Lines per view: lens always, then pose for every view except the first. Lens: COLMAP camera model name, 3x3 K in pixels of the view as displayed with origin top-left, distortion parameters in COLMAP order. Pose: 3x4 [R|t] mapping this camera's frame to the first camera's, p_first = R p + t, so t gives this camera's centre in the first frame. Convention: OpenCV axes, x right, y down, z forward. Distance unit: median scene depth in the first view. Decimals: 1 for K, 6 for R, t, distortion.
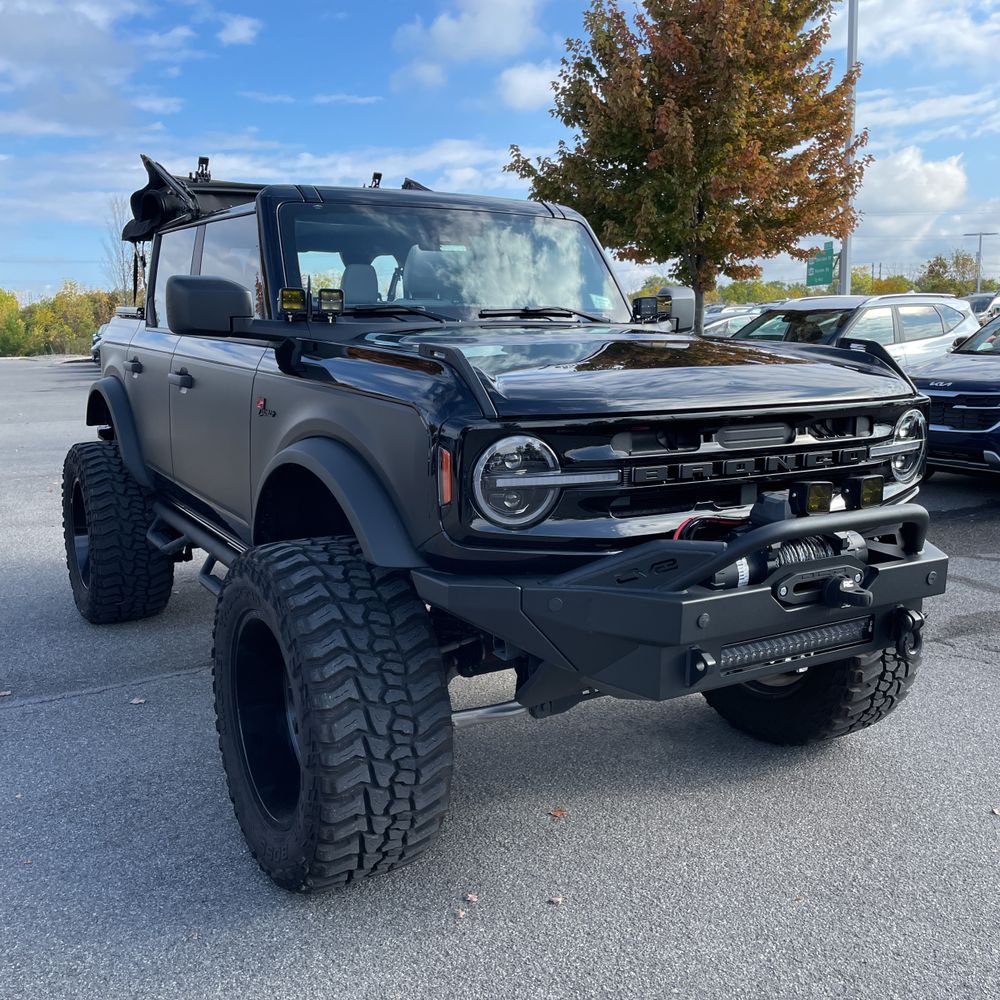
lens RADIAL K [[1017.0, 0, 488.1], [0, 1017.0, 499.2], [0, 0, 1]] dist [0.096515, -0.137131]
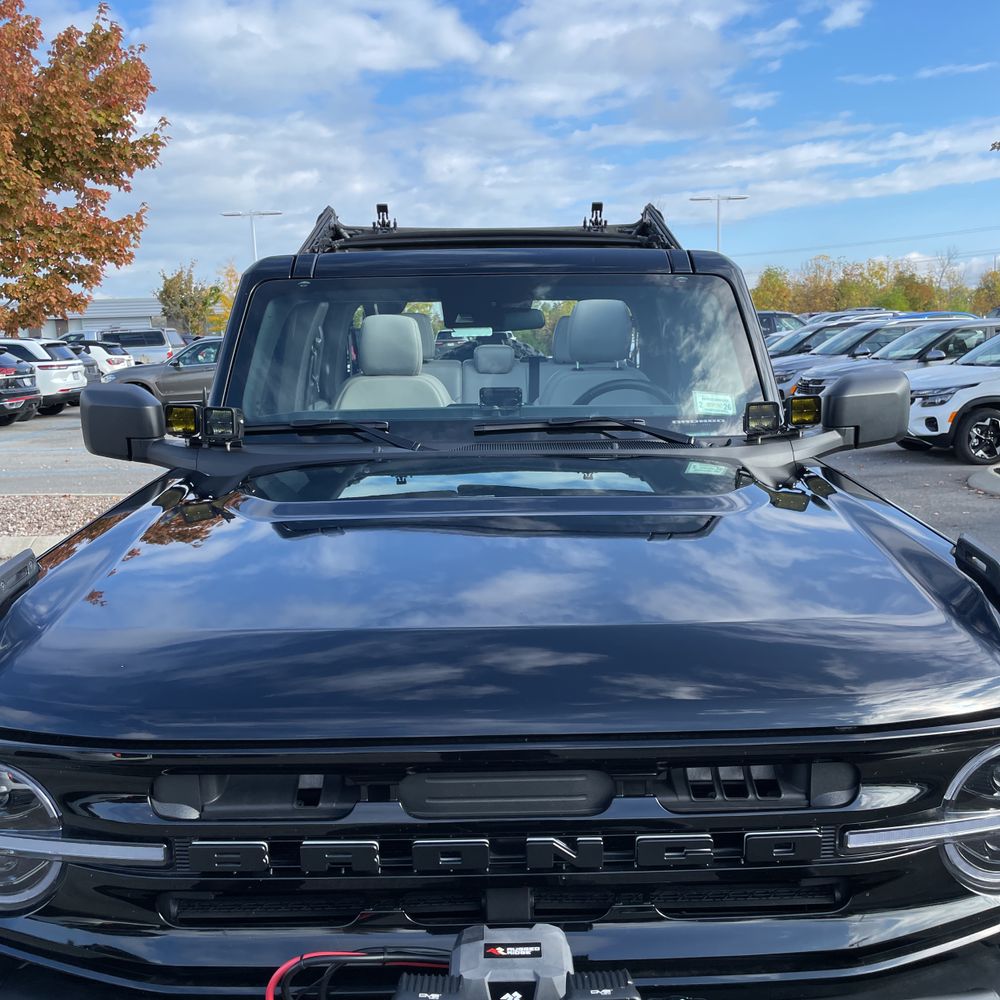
lens RADIAL K [[1014.8, 0, 505.9], [0, 1014.8, 504.0], [0, 0, 1]] dist [0.076668, -0.126647]
pose [[0.865378, 0.081030, -0.494526, 0.399876], [-0.074075, 0.996684, 0.033685, -0.176671], [0.495615, 0.007482, 0.868510, 0.463114]]
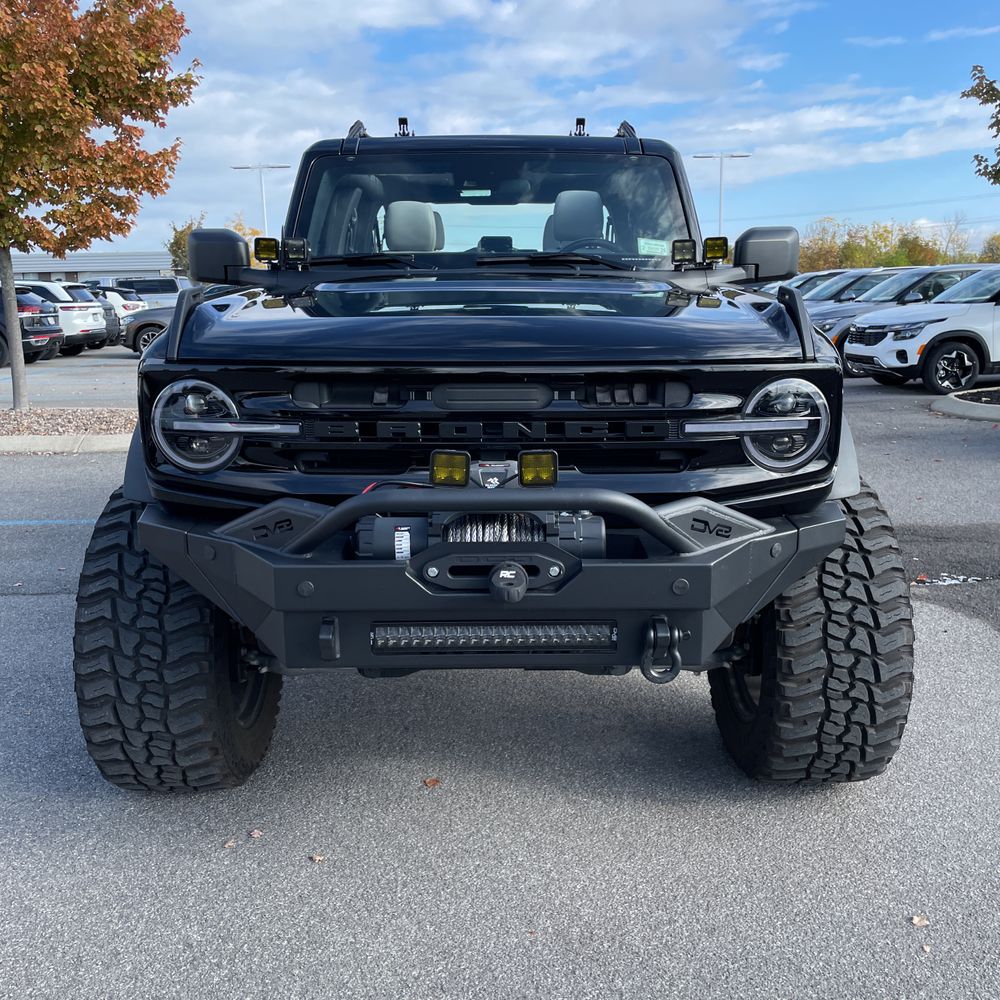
lens RADIAL K [[1016.7, 0, 504.6], [0, 1016.7, 496.2], [0, 0, 1]] dist [0.082134, -0.119101]
pose [[0.863231, 0.100359, -0.494732, 0.572928], [-0.081973, 0.994899, 0.058790, -0.023436], [0.498108, -0.010194, 0.867055, 0.204040]]
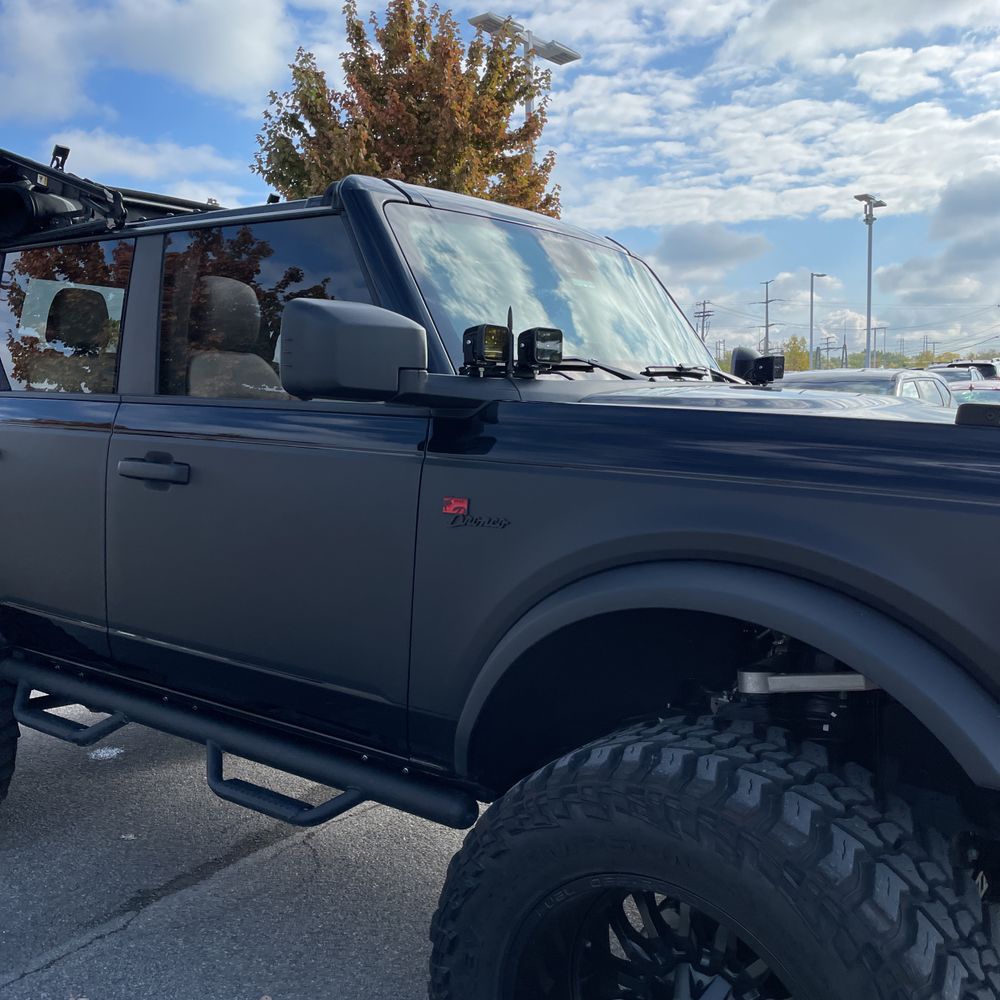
lens RADIAL K [[1008.6, 0, 488.0], [0, 1008.6, 514.2], [0, 0, 1]] dist [0.103477, -0.127194]
pose [[0.919594, -0.038293, 0.390999, -0.446084], [0.062007, 0.996911, -0.048201, -0.058994], [-0.387945, 0.068570, 0.919128, 0.434529]]
